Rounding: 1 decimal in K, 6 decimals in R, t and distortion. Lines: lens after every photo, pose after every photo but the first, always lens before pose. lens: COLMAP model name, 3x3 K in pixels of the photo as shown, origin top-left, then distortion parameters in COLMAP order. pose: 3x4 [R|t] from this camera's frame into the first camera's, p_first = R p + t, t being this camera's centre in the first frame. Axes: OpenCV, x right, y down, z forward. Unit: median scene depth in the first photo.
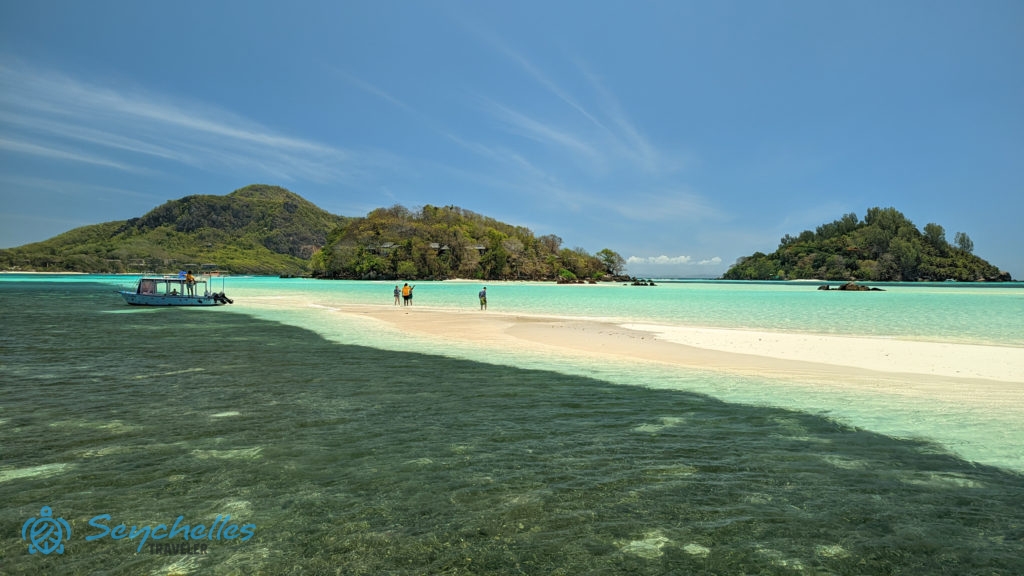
lens RADIAL K [[728.1, 0, 501.8], [0, 728.1, 294.5], [0, 0, 1]] dist [0.084636, -0.079056]
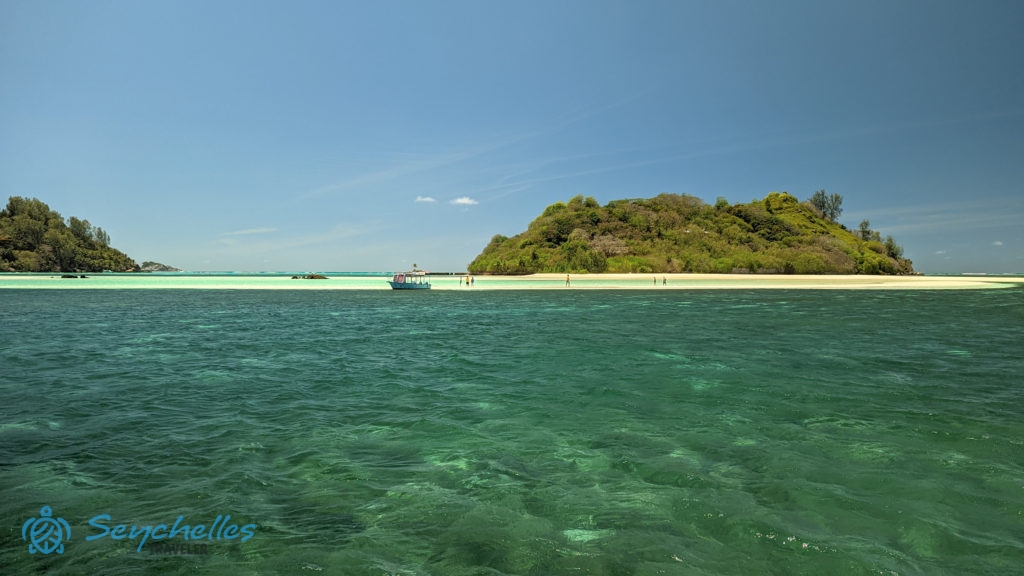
lens RADIAL K [[728.1, 0, 516.4], [0, 728.1, 297.4], [0, 0, 1]] dist [0.084636, -0.079056]
pose [[0.399263, -0.036406, 0.916113, -0.151256], [0.020860, 0.999313, 0.030621, -0.001130], [-0.916599, 0.006884, 0.399748, 0.005383]]
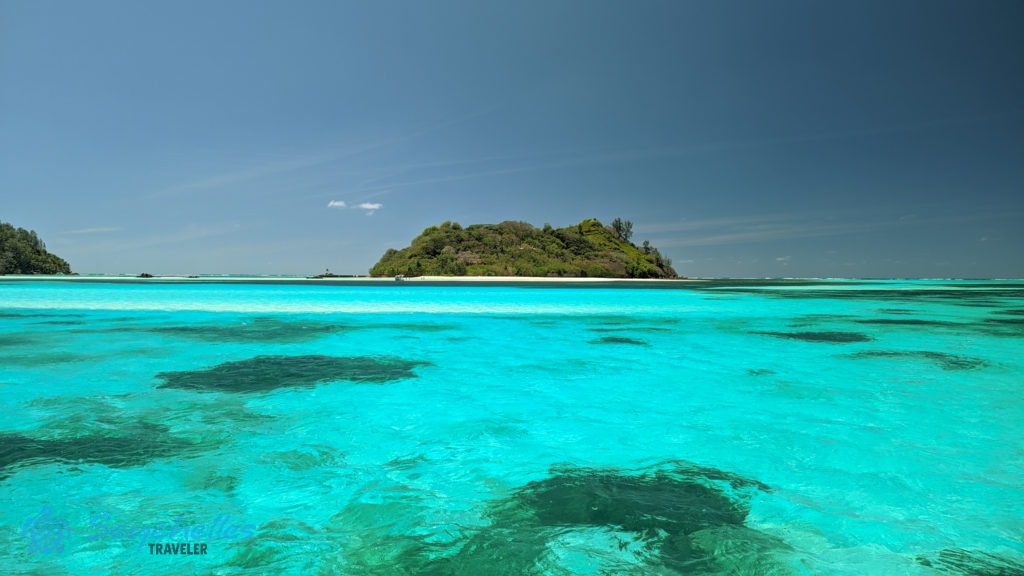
lens RADIAL K [[728.1, 0, 501.8], [0, 728.1, 288.6], [0, 0, 1]] dist [0.084636, -0.079056]
pose [[0.244668, -0.020907, 0.969382, -0.454610], [0.017833, 0.999695, 0.017060, -0.000408], [-0.969443, 0.013112, 0.244966, -0.091814]]
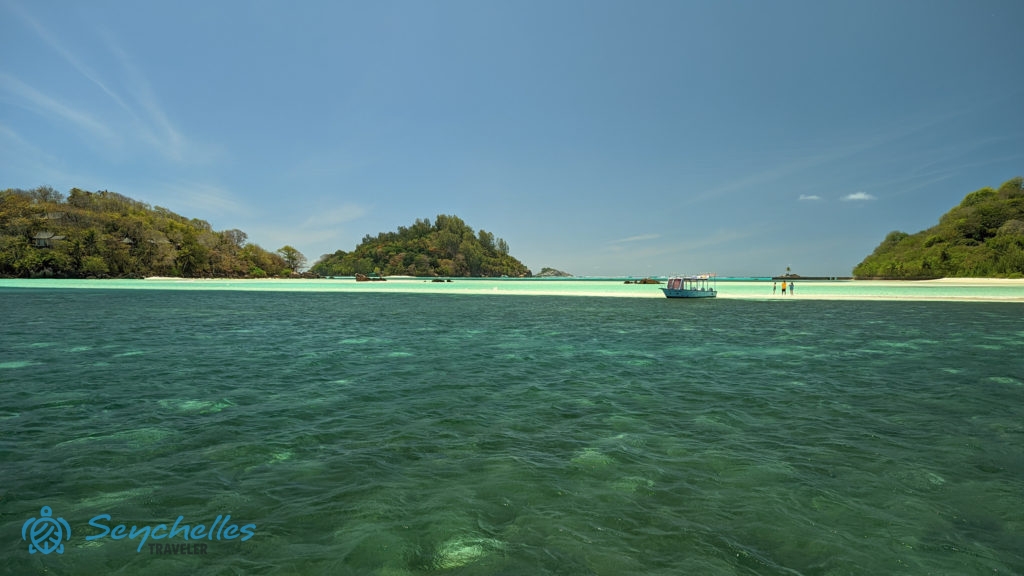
lens RADIAL K [[728.1, 0, 500.3], [0, 728.1, 292.2], [0, 0, 1]] dist [0.084636, -0.079056]
pose [[0.807735, -0.017053, 0.589298, -0.119811], [0.015816, 0.999849, 0.007255, -0.000891], [-0.589333, 0.003460, 0.807883, 0.007750]]
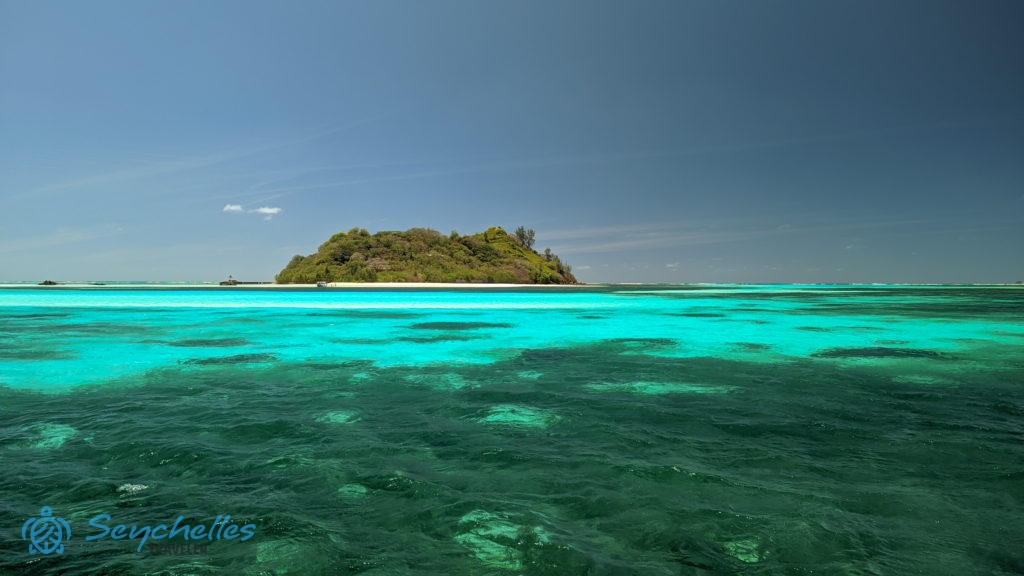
lens RADIAL K [[728.1, 0, 514.4], [0, 728.1, 295.4], [0, 0, 1]] dist [0.084636, -0.079056]
pose [[0.095222, -0.023041, 0.995189, -0.493178], [0.020121, 0.999572, 0.021218, -0.000832], [-0.995253, 0.018004, 0.095645, -0.089936]]
